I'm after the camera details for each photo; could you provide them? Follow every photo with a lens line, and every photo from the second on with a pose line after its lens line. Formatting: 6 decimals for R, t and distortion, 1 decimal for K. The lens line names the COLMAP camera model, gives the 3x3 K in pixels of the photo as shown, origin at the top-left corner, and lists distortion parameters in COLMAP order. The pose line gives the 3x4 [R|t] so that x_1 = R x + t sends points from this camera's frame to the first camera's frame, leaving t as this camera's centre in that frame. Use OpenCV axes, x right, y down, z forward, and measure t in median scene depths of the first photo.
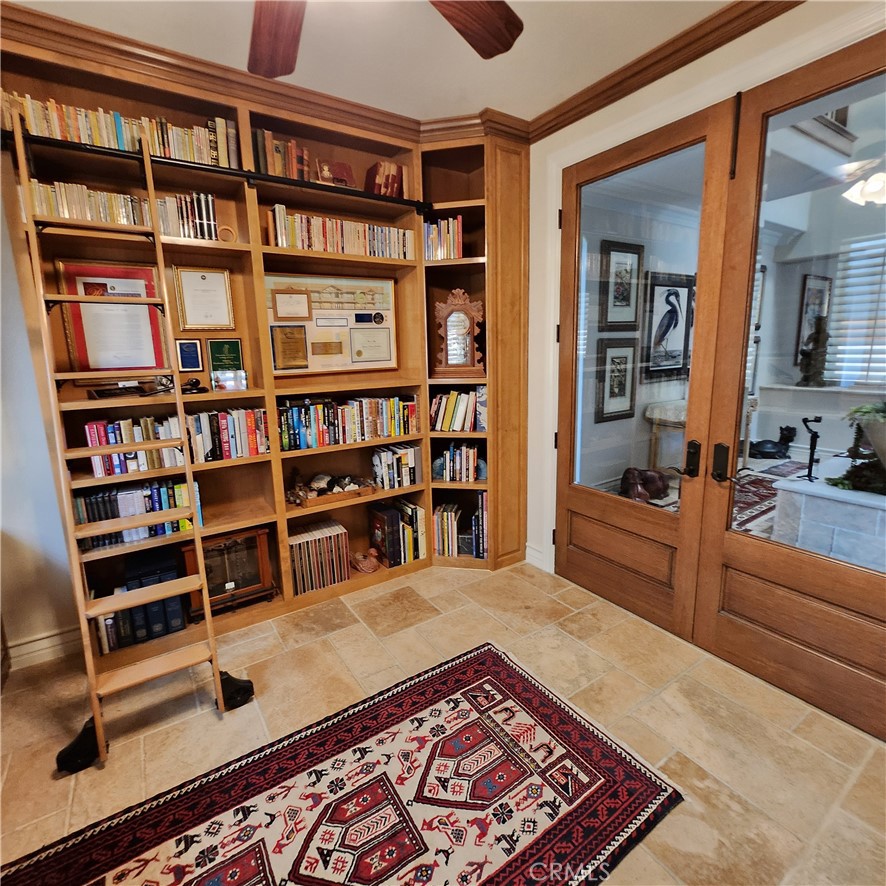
lens RADIAL K [[496.6, 0, 440.6], [0, 496.6, 442.6], [0, 0, 1]] dist [-0.000231, -0.004621]
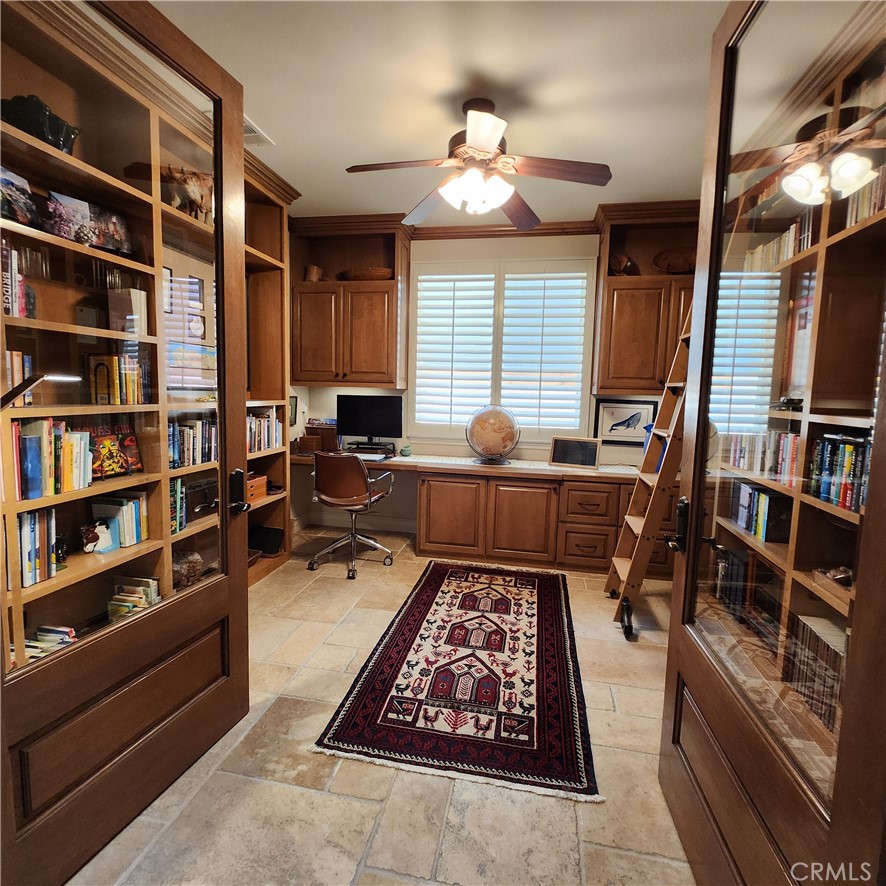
lens RADIAL K [[496.6, 0, 441.7], [0, 496.6, 441.4], [0, 0, 1]] dist [-0.000231, -0.004621]
pose [[-0.739208, 0.069586, -0.669873, 0.949841], [-0.139866, 0.957100, 0.253766, -0.270918], [0.658794, 0.281278, -0.697763, 1.719888]]
